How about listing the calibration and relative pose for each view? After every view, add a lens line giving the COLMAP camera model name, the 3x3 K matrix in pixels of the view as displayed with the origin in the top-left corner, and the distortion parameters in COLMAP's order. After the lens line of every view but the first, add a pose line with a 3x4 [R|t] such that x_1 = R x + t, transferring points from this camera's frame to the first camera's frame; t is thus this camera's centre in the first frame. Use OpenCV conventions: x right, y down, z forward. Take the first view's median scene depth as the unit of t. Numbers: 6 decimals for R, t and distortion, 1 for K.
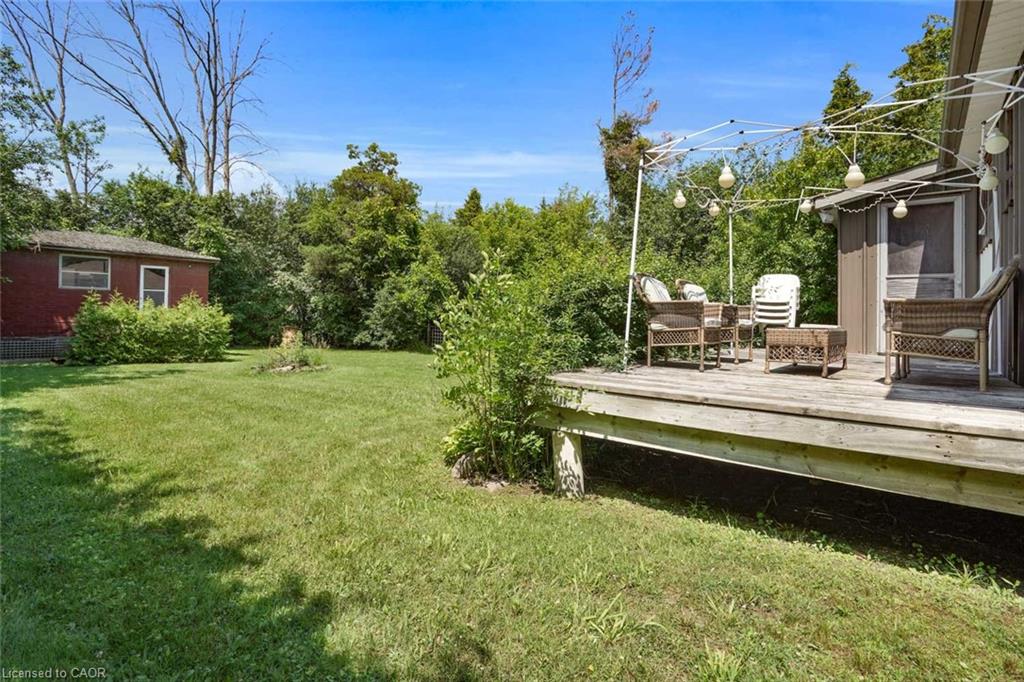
lens RADIAL K [[485.9, 0, 512.0], [0, 485.9, 326.2], [0, 0, 1]] dist [0.002509, 0.001997]
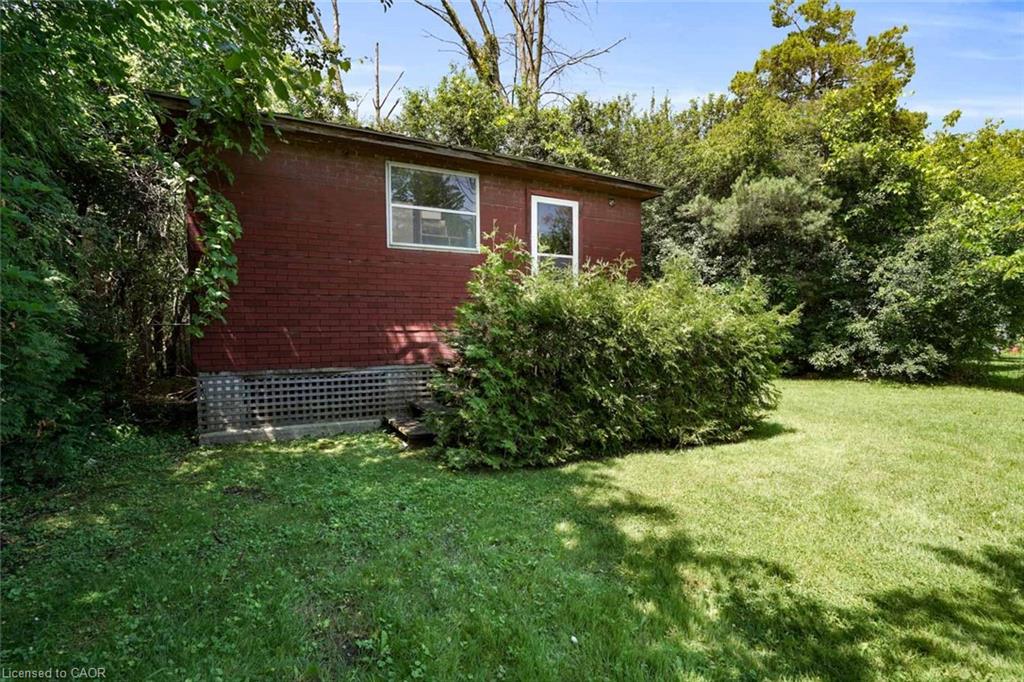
lens RADIAL K [[471.7, 0, 512.0], [0, 471.7, 341.0], [0, 0, 1]] dist [0.000195, 0.000129]
pose [[0.951052, -0.005683, -0.308979, -0.493862], [0.004183, 0.999976, -0.005516, 0.002518], [0.309003, 0.003954, 0.951053, 0.457807]]
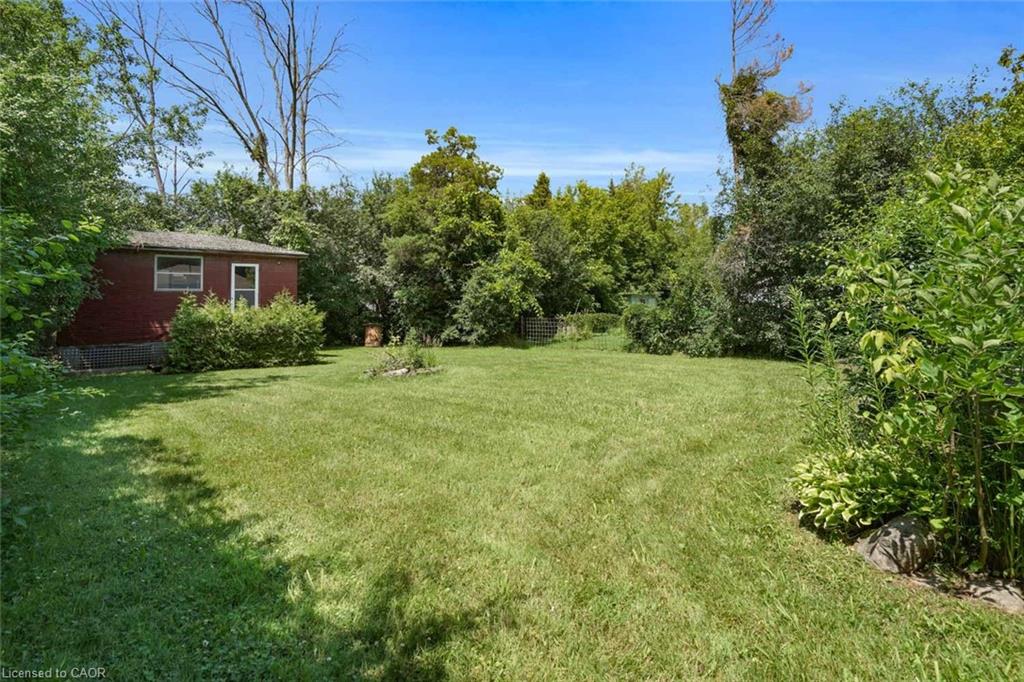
lens RADIAL K [[491.9, 0, 511.8], [0, 491.9, 296.5], [0, 0, 1]] dist [-0.002103, -0.000686]
pose [[0.994458, -0.039473, -0.097447, -0.100889], [0.035279, 0.998391, -0.044391, -0.000202], [0.099042, 0.040707, 0.994250, 0.083605]]
